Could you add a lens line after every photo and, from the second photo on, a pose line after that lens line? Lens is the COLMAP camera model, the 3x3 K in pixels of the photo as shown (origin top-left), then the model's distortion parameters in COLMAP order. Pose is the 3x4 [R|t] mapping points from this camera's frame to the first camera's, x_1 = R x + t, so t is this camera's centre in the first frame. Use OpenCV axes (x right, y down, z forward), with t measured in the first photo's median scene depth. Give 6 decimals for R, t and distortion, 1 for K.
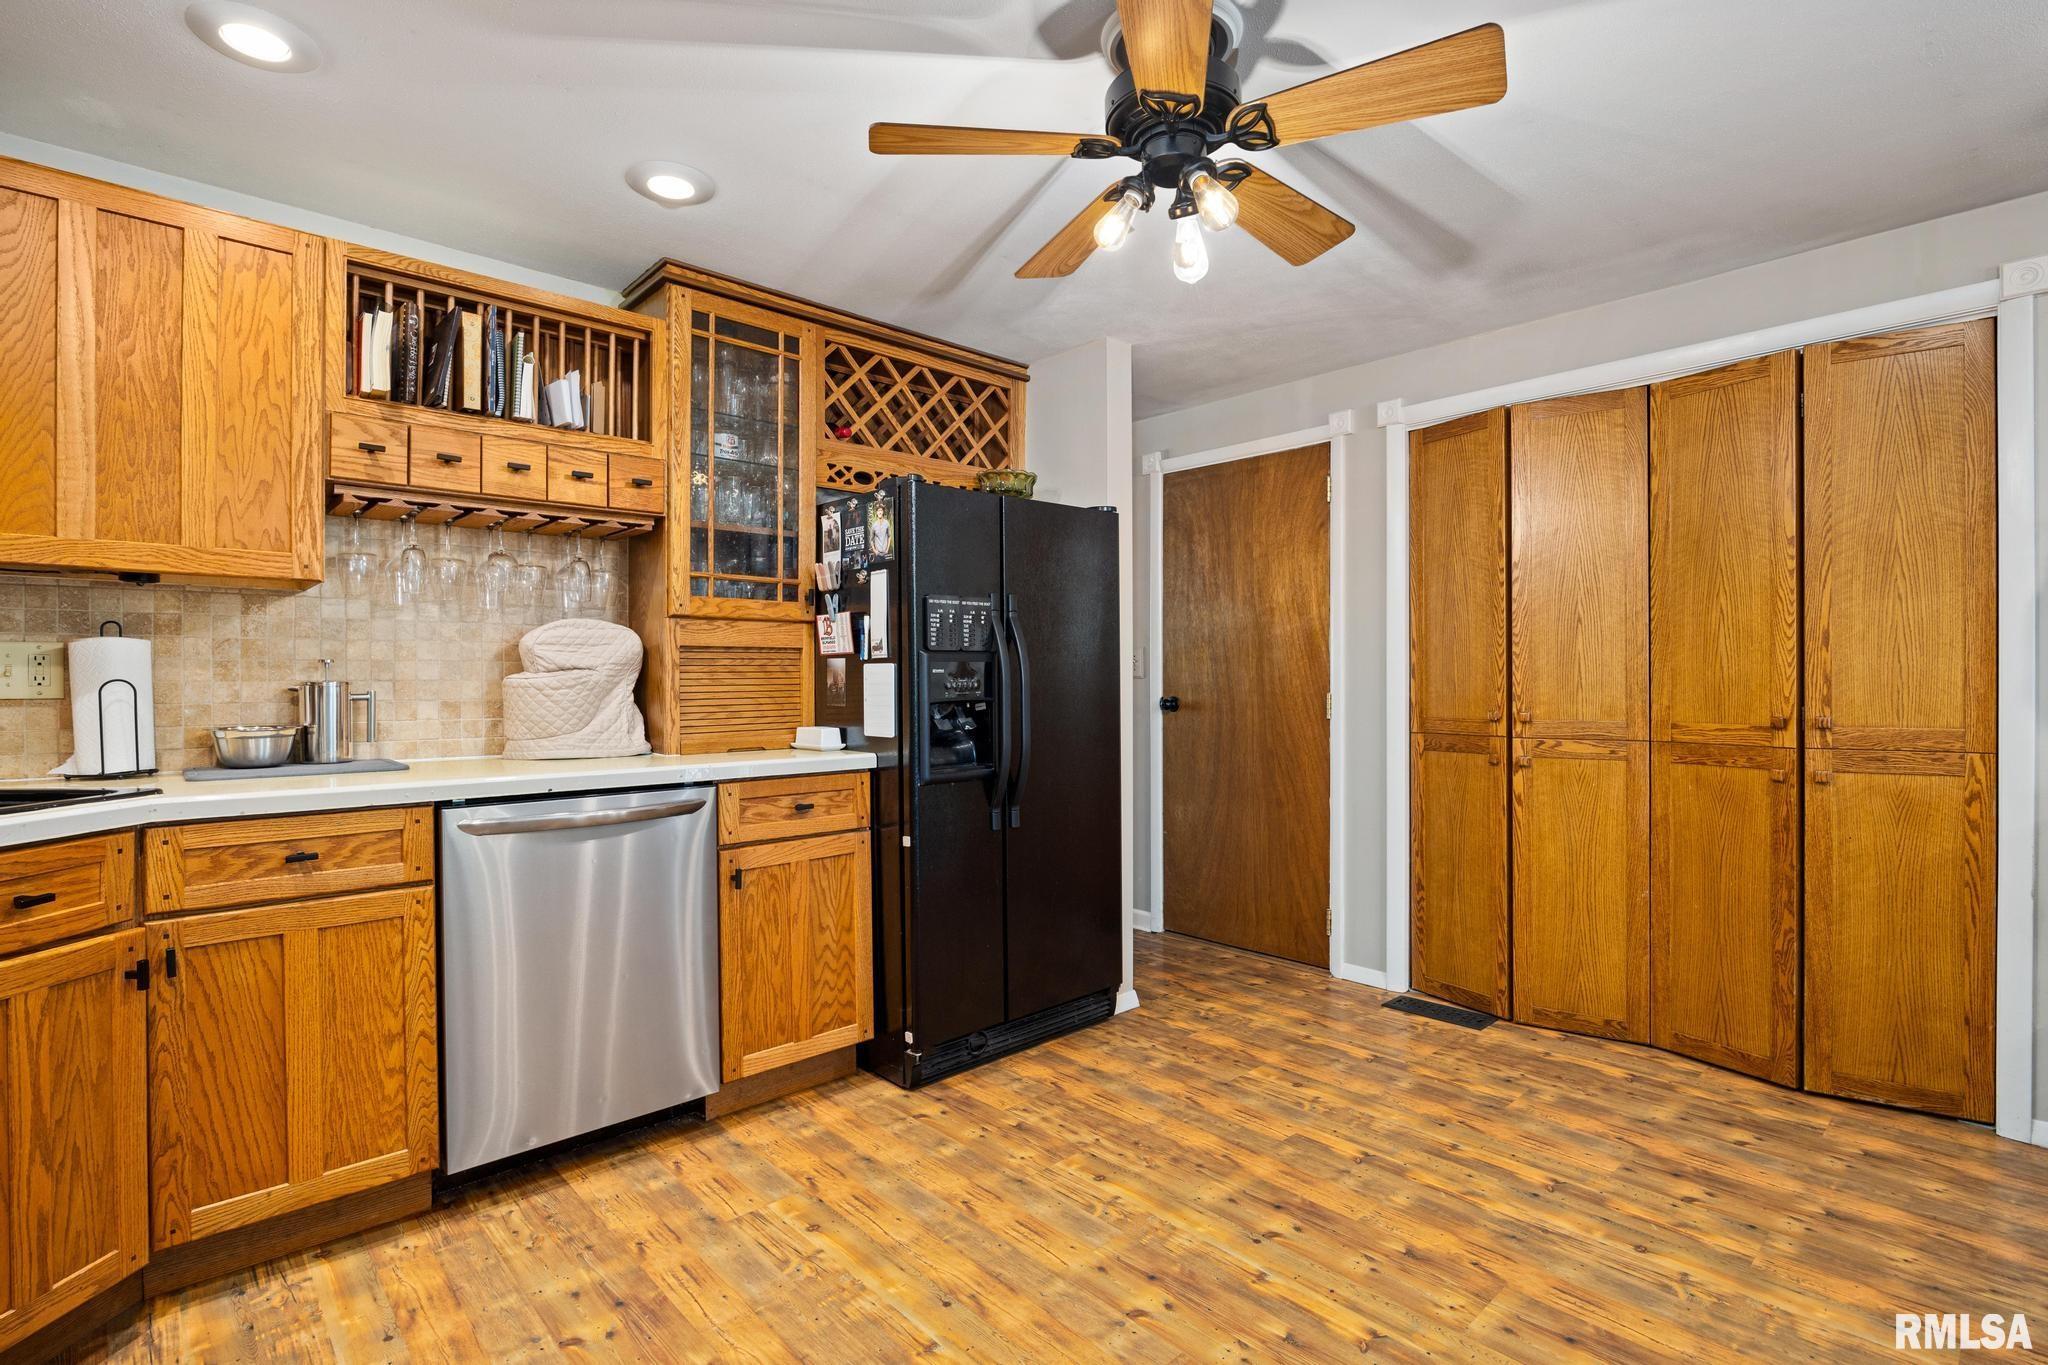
lens RADIAL K [[985.1, 0, 1064.4], [0, 985.1, 681.8], [0, 0, 1]] dist [-0.008738, -0.000129]
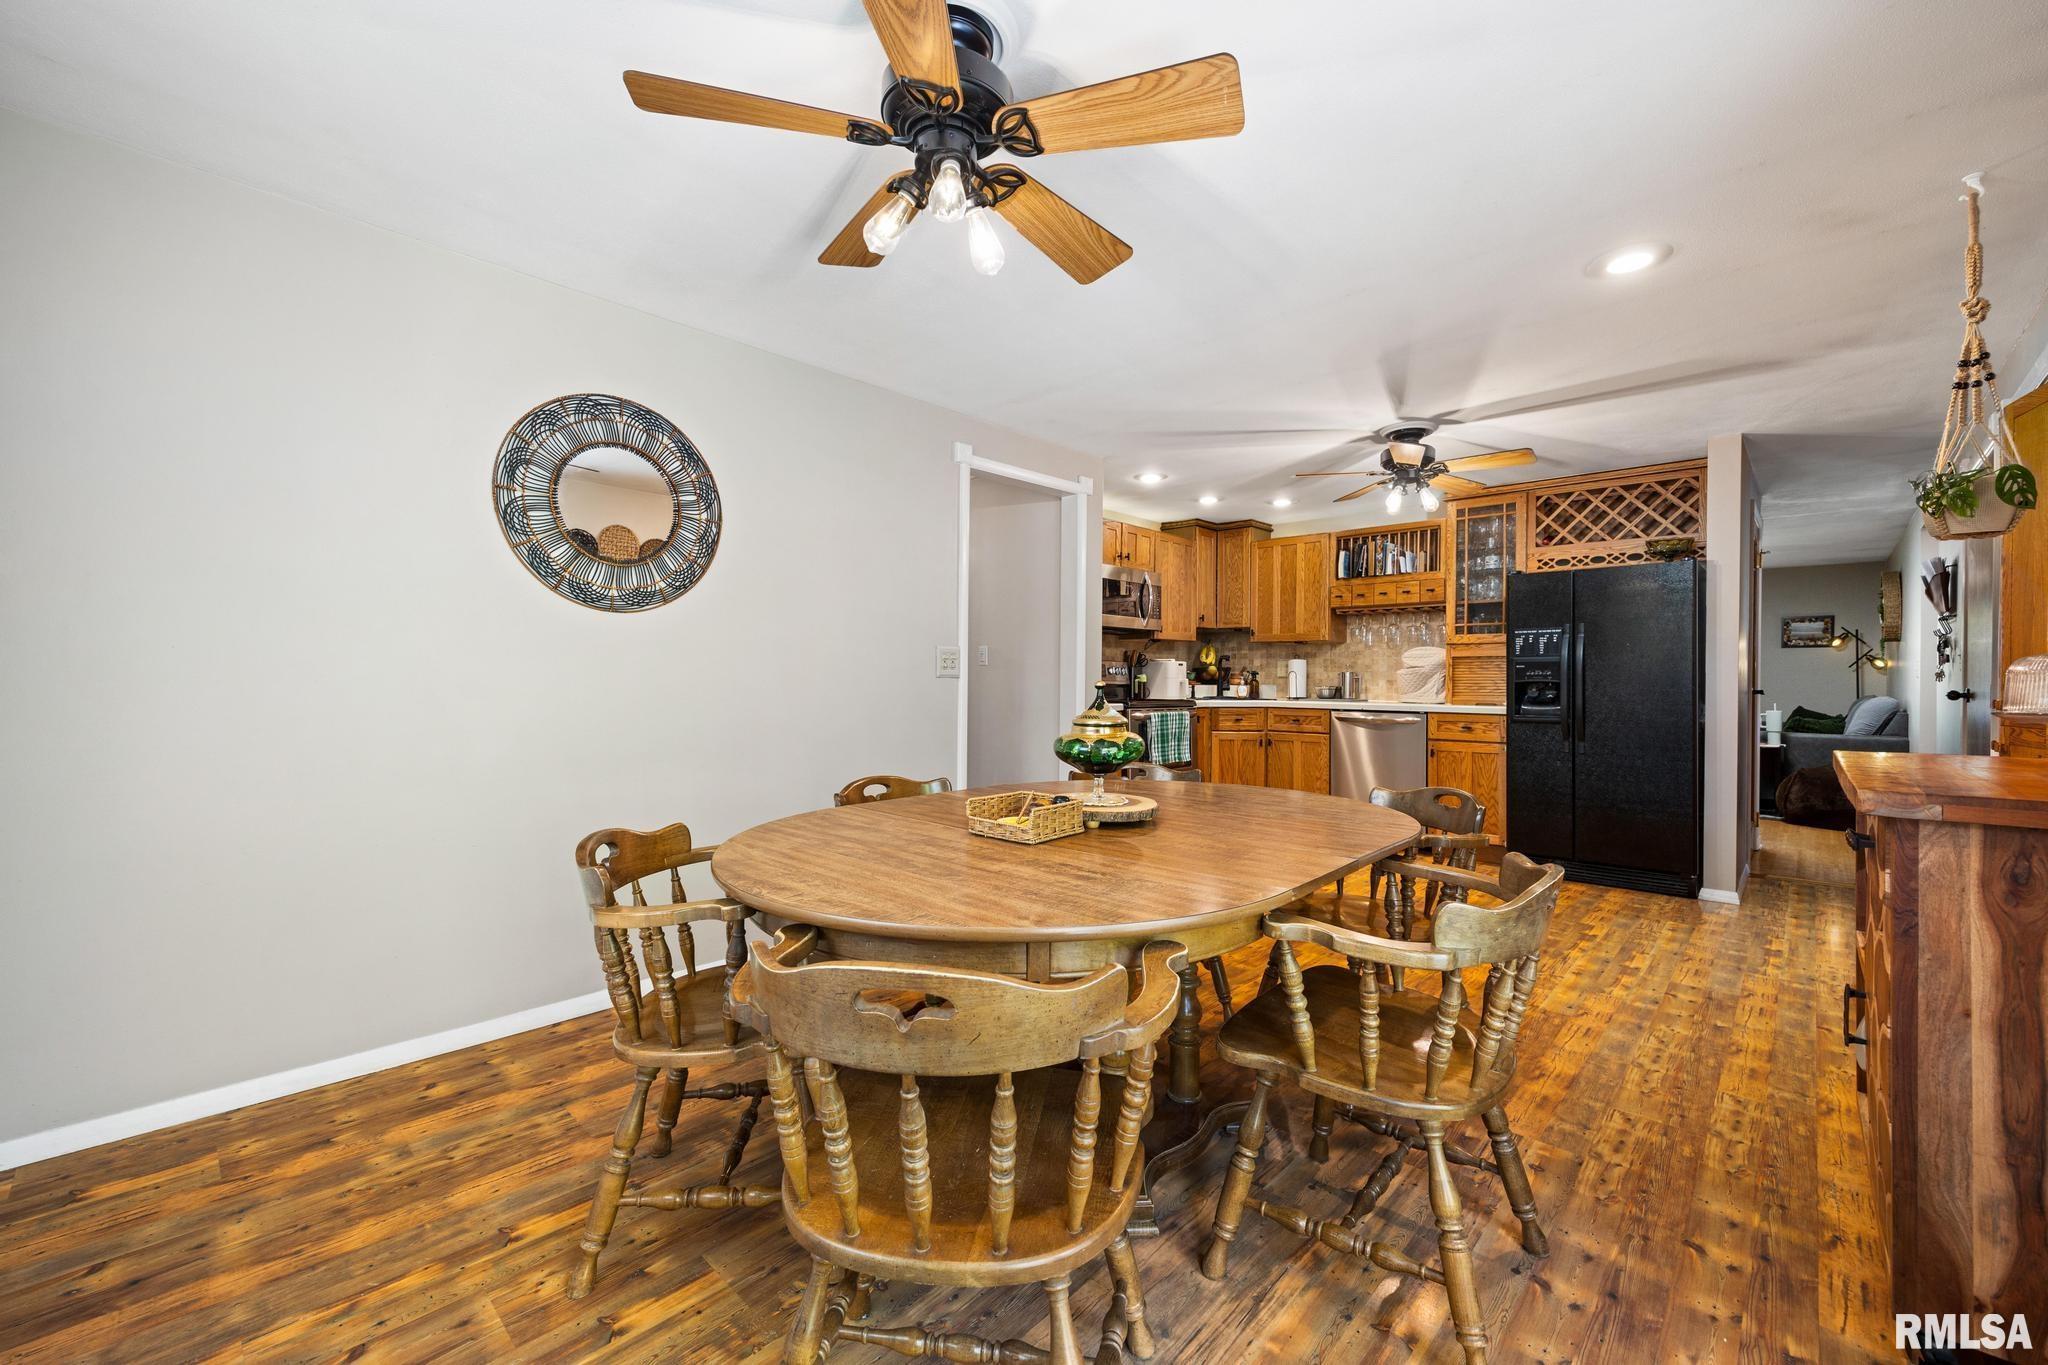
lens RADIAL K [[852.2, 0, 1022.6], [0, 852.2, 683.1], [0, 0, 1]] dist [0.000925, -0.000354]
pose [[0.043831, 0.009561, -0.998993, 1.874826], [-0.009575, 0.999912, 0.009150, 0.019803], [0.998993, 0.009164, 0.043919, -0.111630]]
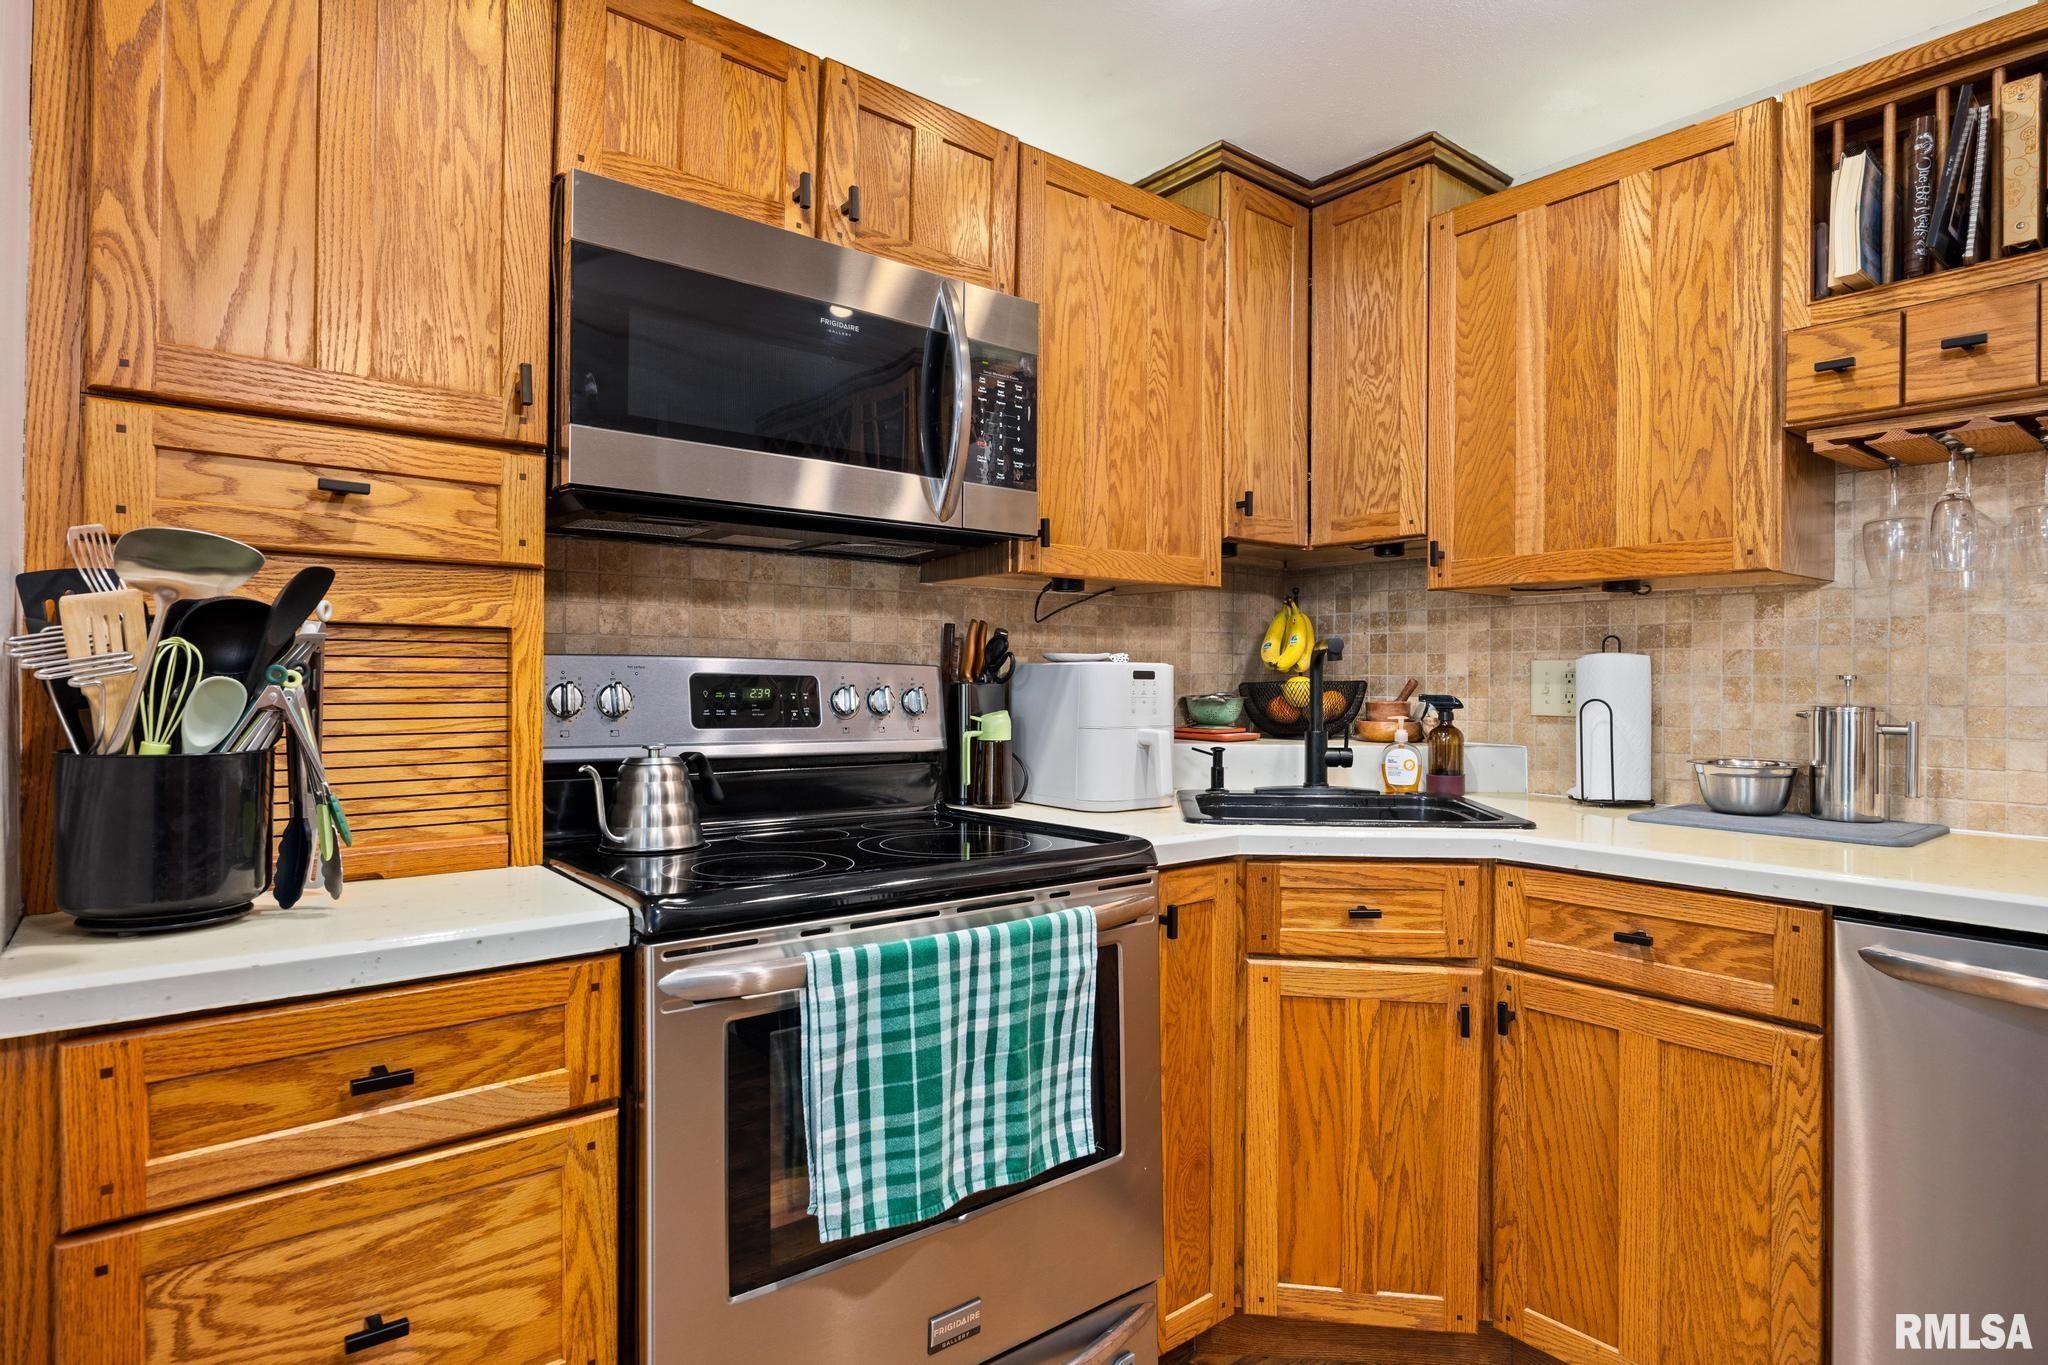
lens RADIAL K [[1065.6, 0, 1020.1], [0, 1065.6, 676.5], [0, 0, 1]] dist [-0.017049, 0.002682]
pose [[-0.096170, 0.001376, -0.995364, 0.073069], [-0.009574, 0.999952, 0.002307, -0.018468], [0.995319, 0.009752, -0.096152, 0.491800]]
